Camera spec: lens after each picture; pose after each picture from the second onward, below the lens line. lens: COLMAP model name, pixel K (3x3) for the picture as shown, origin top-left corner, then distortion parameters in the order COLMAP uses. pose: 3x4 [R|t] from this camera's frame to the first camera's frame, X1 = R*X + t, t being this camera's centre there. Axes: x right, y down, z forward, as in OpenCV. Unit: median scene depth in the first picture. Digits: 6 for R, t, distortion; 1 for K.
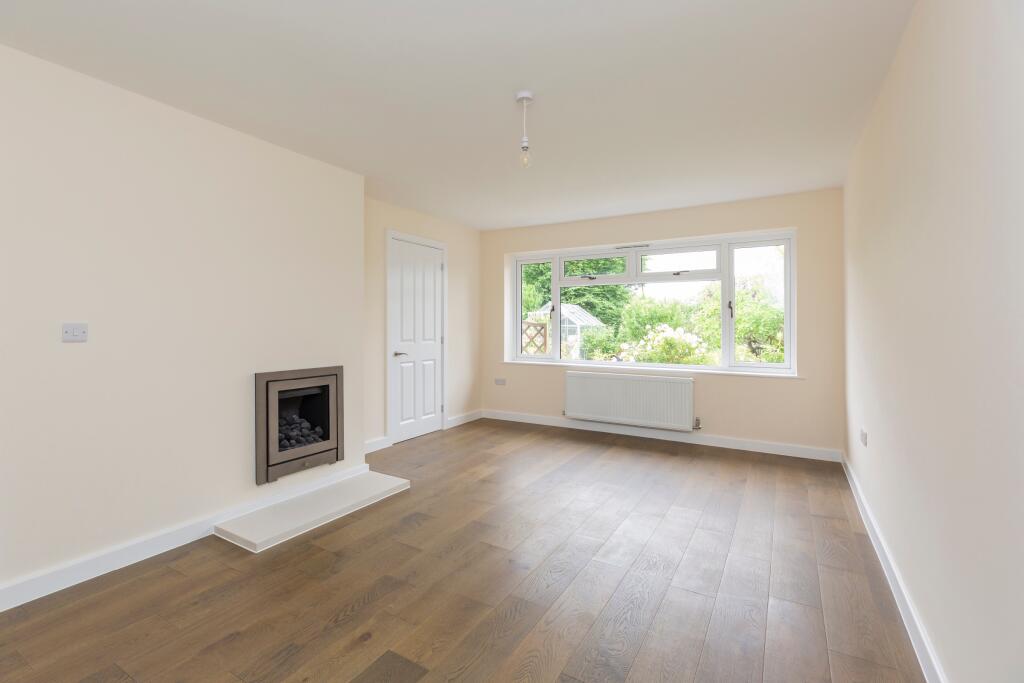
lens RADIAL K [[457.8, 0, 510.6], [0, 457.8, 322.9], [0, 0, 1]] dist [0.000418, -0.000020]
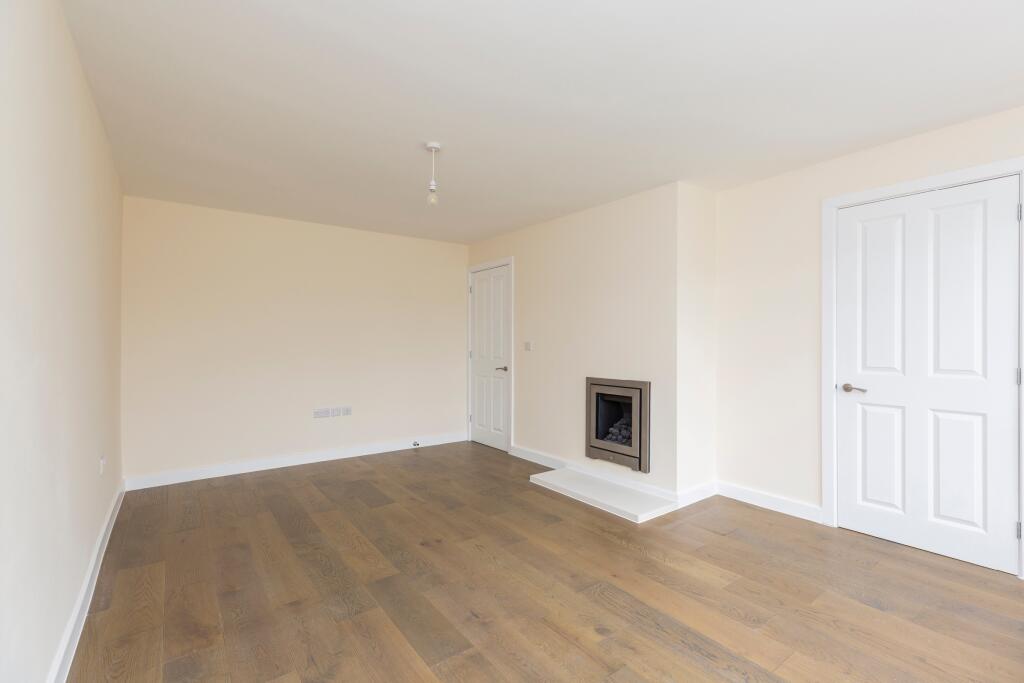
lens RADIAL K [[463.7, 0, 511.9], [0, 463.7, 338.3], [0, 0, 1]] dist [0.001578, 0.000188]
pose [[-0.380678, -0.008234, -0.924671, 0.774026], [0.004798, 0.999929, -0.010879, 0.006118], [0.924695, -0.008578, -0.380612, 1.210784]]
